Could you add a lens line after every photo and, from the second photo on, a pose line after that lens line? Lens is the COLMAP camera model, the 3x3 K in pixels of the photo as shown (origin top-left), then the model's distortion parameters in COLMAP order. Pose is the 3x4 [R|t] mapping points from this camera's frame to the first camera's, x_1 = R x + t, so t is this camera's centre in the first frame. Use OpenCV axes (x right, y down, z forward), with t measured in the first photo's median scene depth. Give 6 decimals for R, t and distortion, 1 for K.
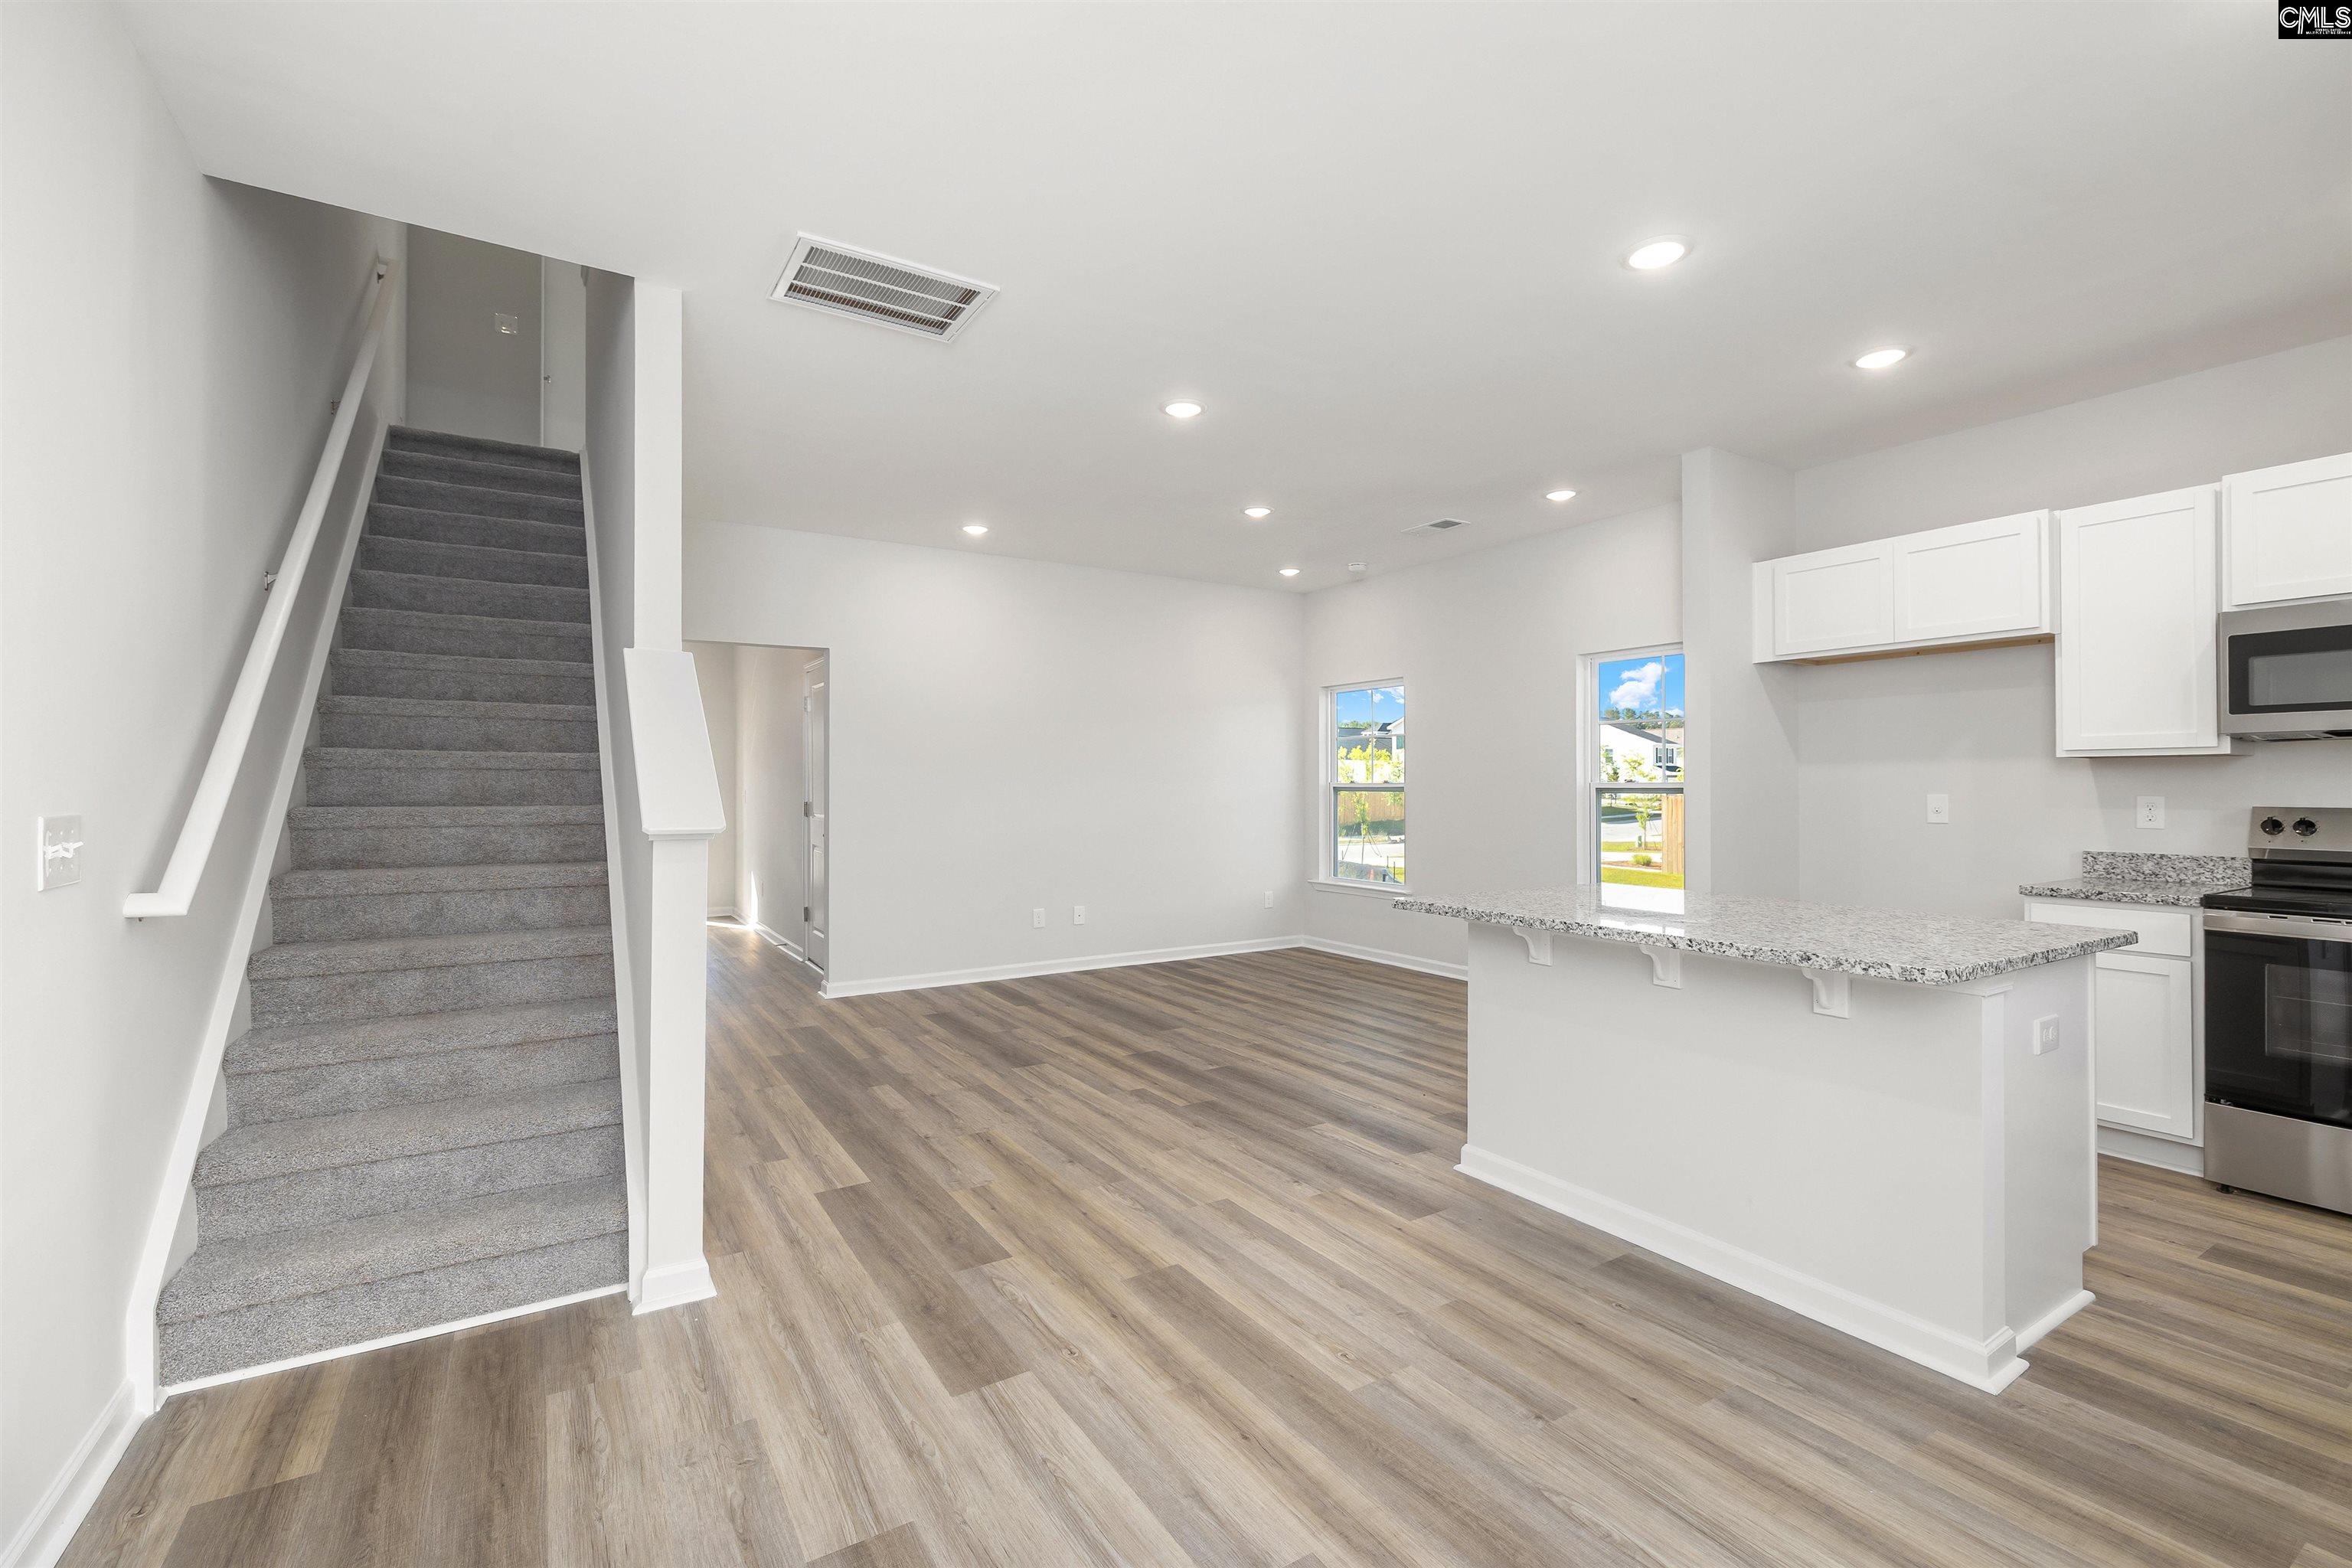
lens RADIAL K [[1021.6, 0, 1178.9], [0, 1021.6, 776.9], [0, 0, 1]] dist [0.001046, -0.000031]
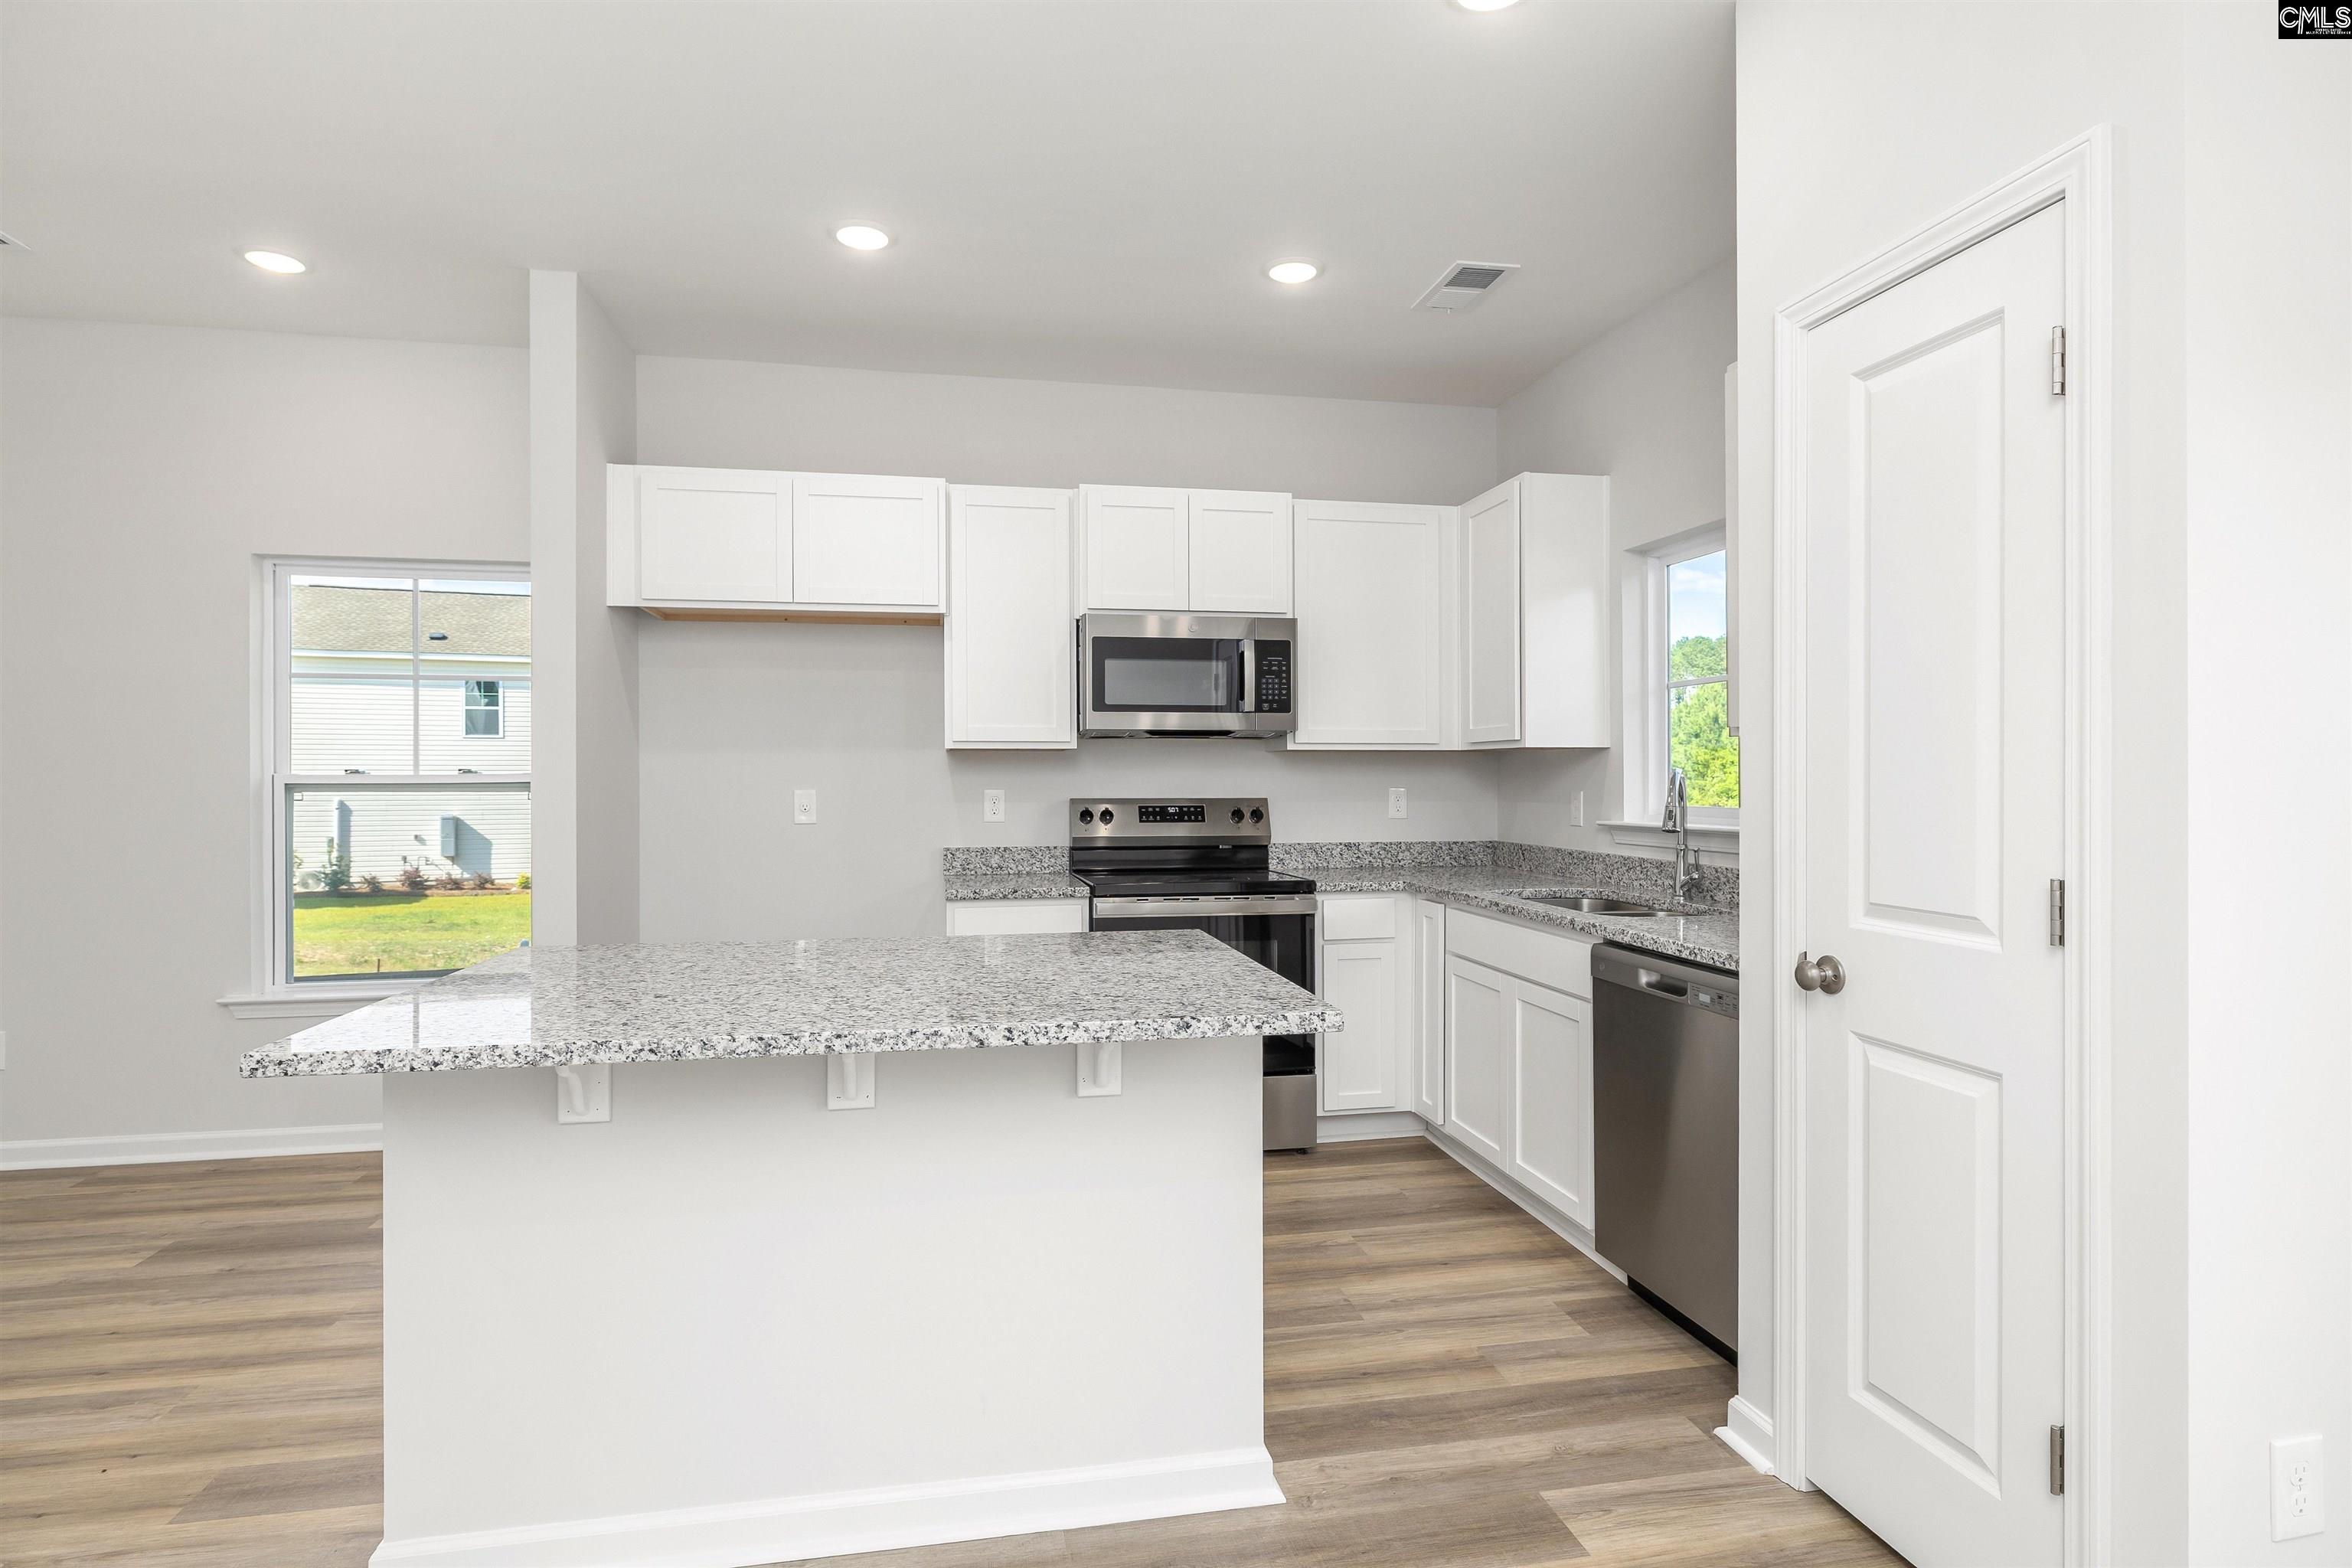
lens RADIAL K [[1208.8, 0, 1174.0], [0, 1208.8, 779.7], [0, 0, 1]] dist [-0.000378, 0.000708]
pose [[0.363818, -0.000575, 0.931470, -0.089402], [-0.006606, 0.999973, 0.003198, 0.003984], [-0.931447, -0.007317, 0.363804, 0.403204]]
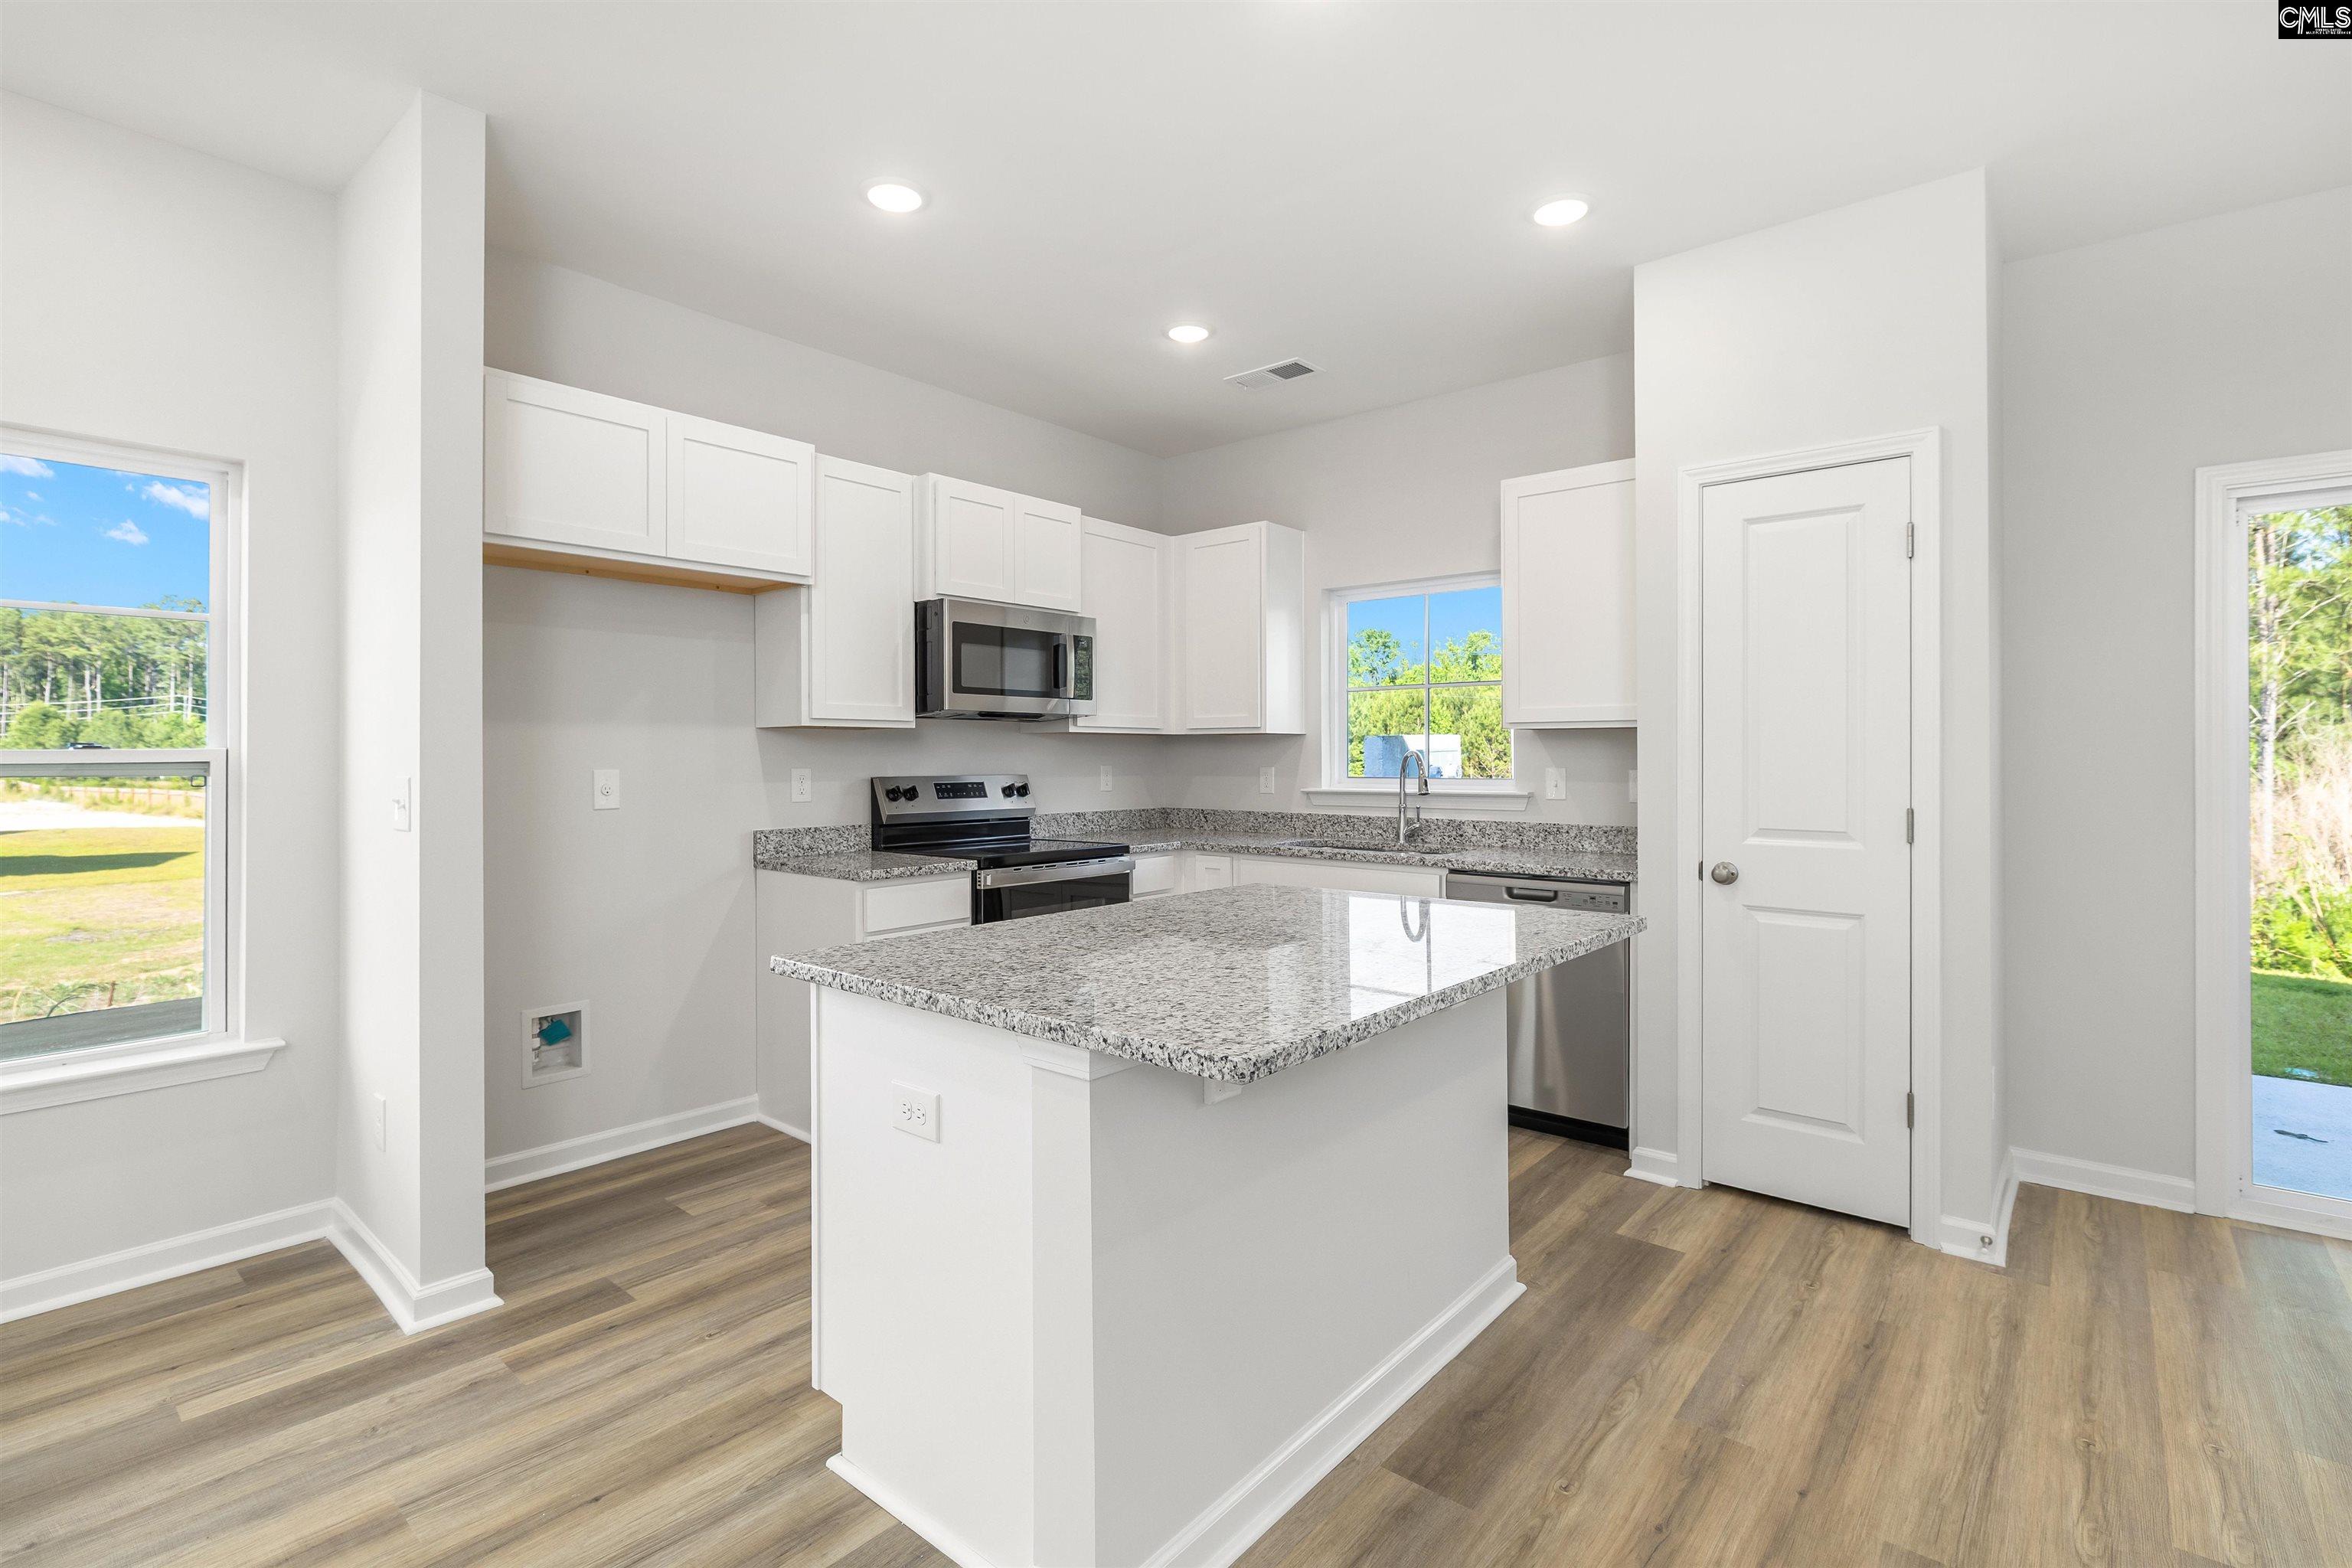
lens RADIAL K [[1083.2, 0, 1170.8], [0, 1083.2, 755.3], [0, 0, 1]] dist [-0.003575, -0.000272]
pose [[-0.294944, 0.002961, 0.955510, -0.134060], [-0.006932, 0.999962, -0.005238, 0.009198], [-0.955489, -0.008169, -0.294912, 0.963915]]
